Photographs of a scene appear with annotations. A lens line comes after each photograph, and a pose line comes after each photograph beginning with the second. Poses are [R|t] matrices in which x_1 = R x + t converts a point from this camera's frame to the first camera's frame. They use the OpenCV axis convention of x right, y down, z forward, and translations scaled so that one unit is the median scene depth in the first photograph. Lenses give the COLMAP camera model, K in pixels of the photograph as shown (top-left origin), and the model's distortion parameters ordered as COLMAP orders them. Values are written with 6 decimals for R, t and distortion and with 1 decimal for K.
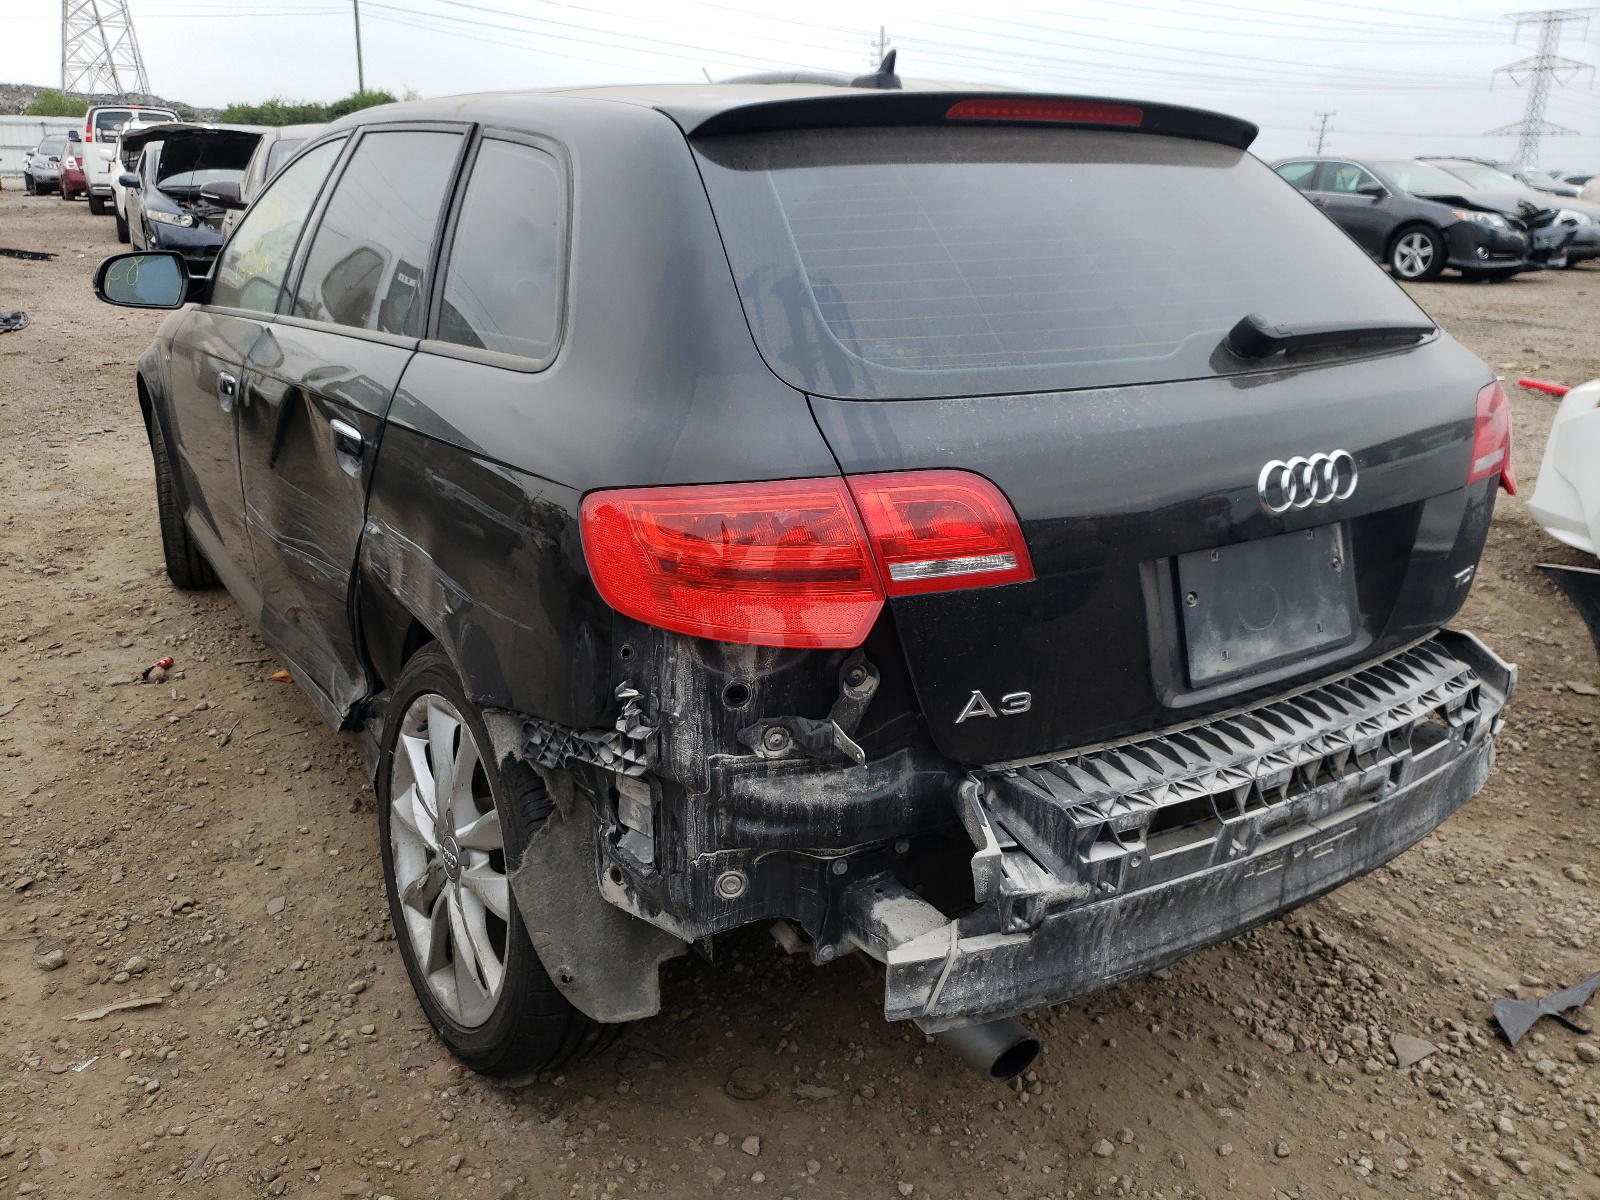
lens RADIAL K [[1234.7, 0, 800.0], [0, 1234.7, 600.0], [0, 0, 1]] dist [0.000037, -0.000182]
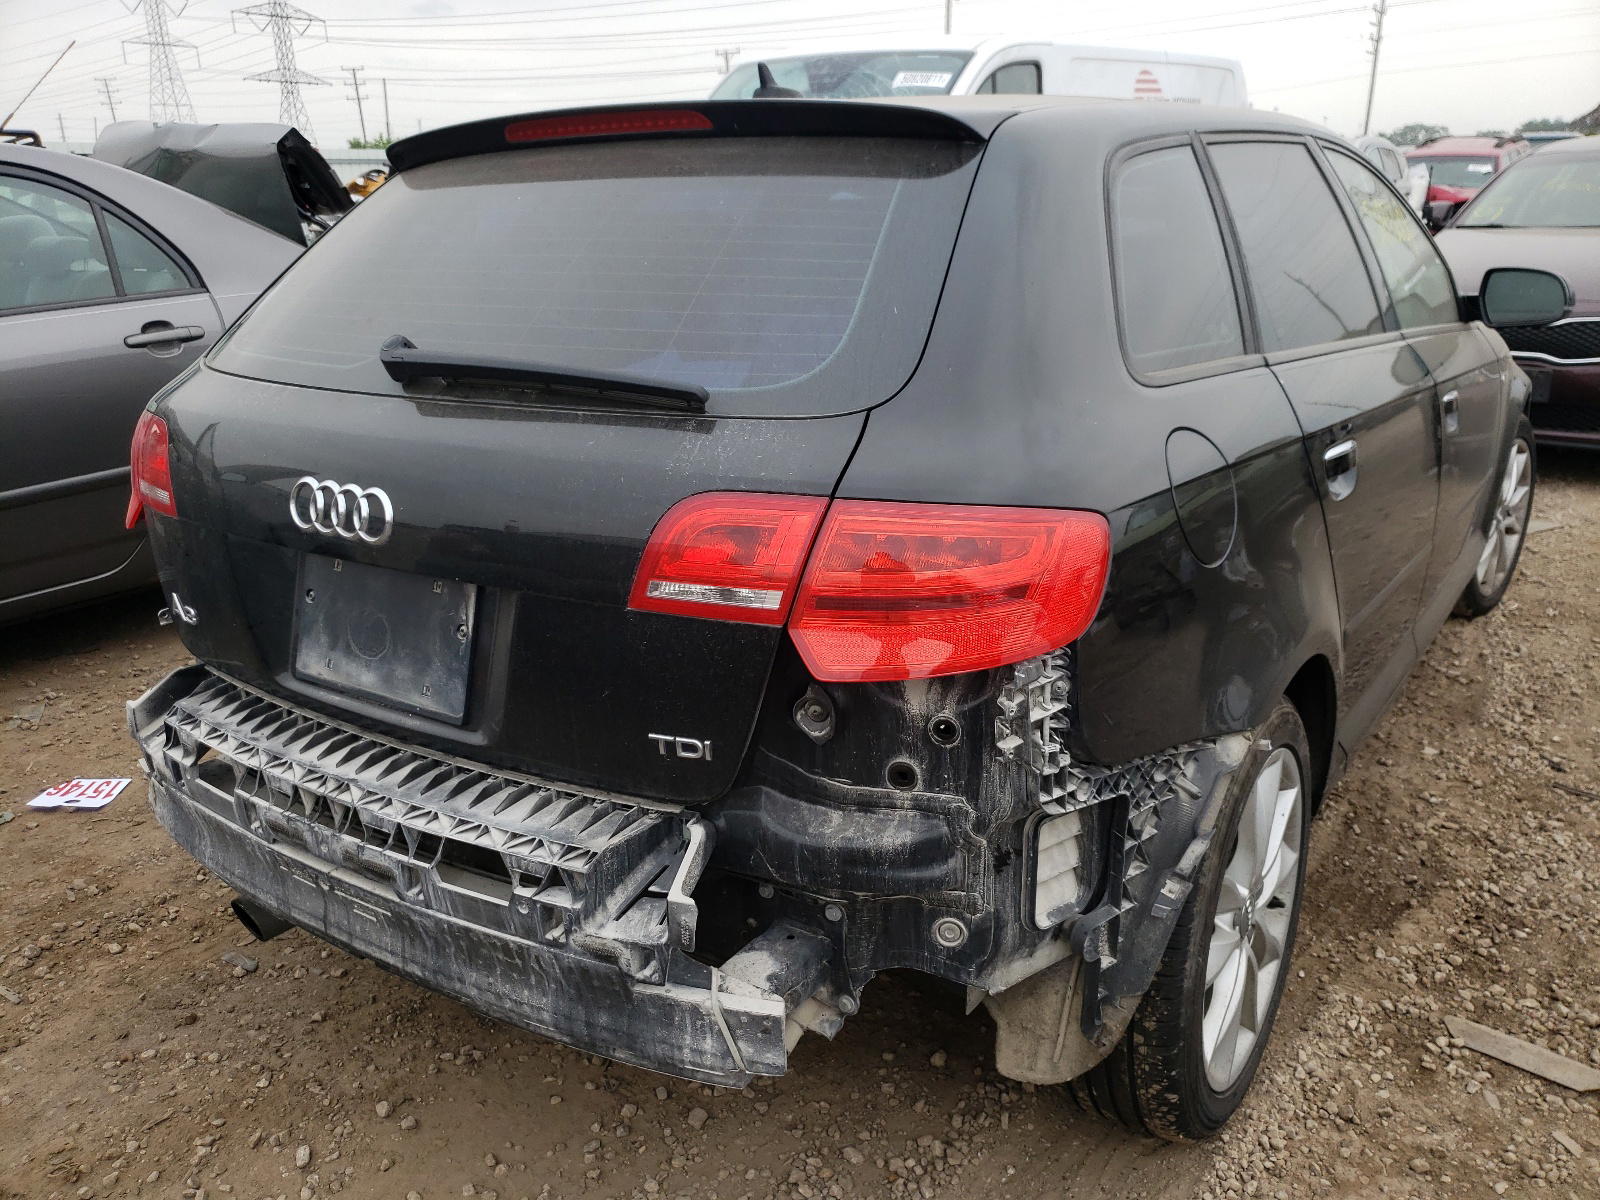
lens RADIAL K [[1201.1, 0, 800.0], [0, 1201.1, 600.0], [0, 0, 1]] dist [-0.002221, -0.001006]
pose [[0.432969, 0.274586, -0.858569, 1.266052], [-0.271987, 0.947877, 0.165987, -0.258225], [0.859396, 0.161653, 0.485085, 0.790277]]
